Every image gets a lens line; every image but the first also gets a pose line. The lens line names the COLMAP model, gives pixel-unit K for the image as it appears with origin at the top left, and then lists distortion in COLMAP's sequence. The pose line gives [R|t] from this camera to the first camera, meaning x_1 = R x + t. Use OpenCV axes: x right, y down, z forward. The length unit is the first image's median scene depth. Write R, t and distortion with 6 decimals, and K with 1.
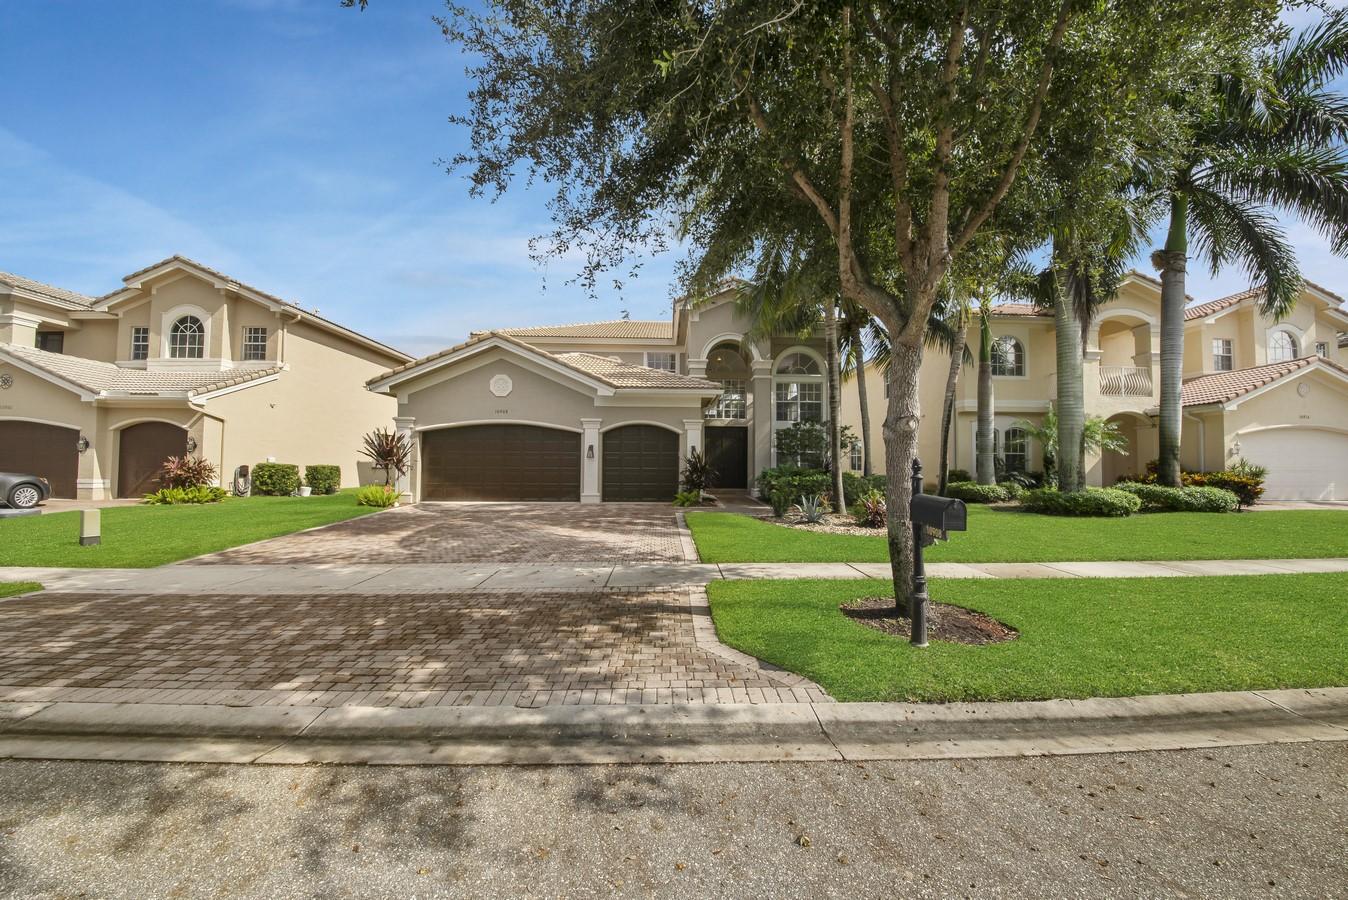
lens RADIAL K [[479.3, 0, 684.7], [0, 479.3, 452.0], [0, 0, 1]] dist [0.007262, -0.003831]
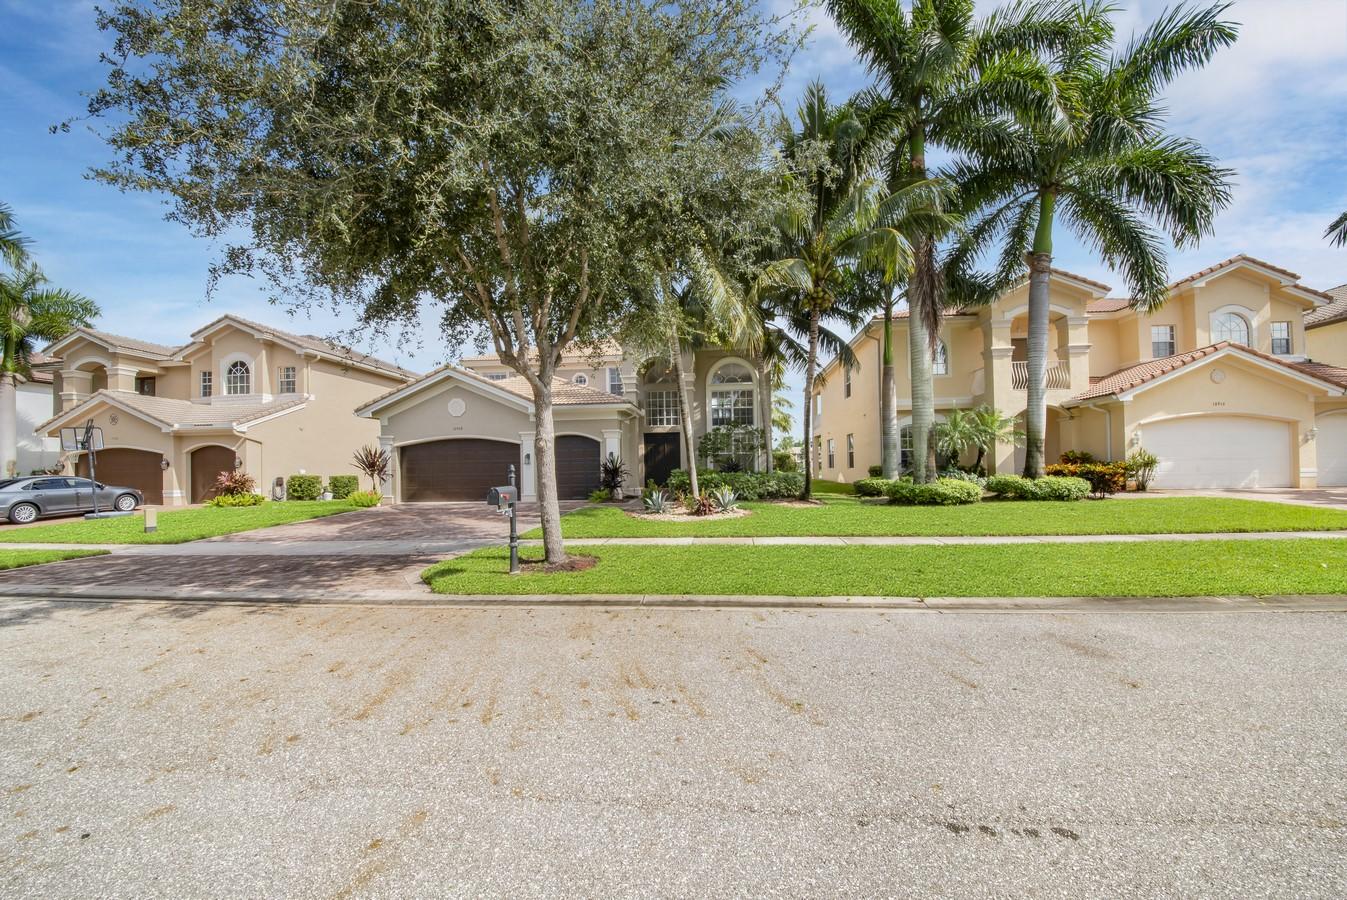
lens RADIAL K [[479.0, 0, 660.4], [0, 479.0, 467.1], [0, 0, 1]] dist [0.007262, -0.003831]
pose [[0.990607, -0.025619, -0.134319, 0.261820], [0.029354, 0.999233, 0.025900, -0.002183], [0.133553, -0.029599, 0.990600, -0.130728]]
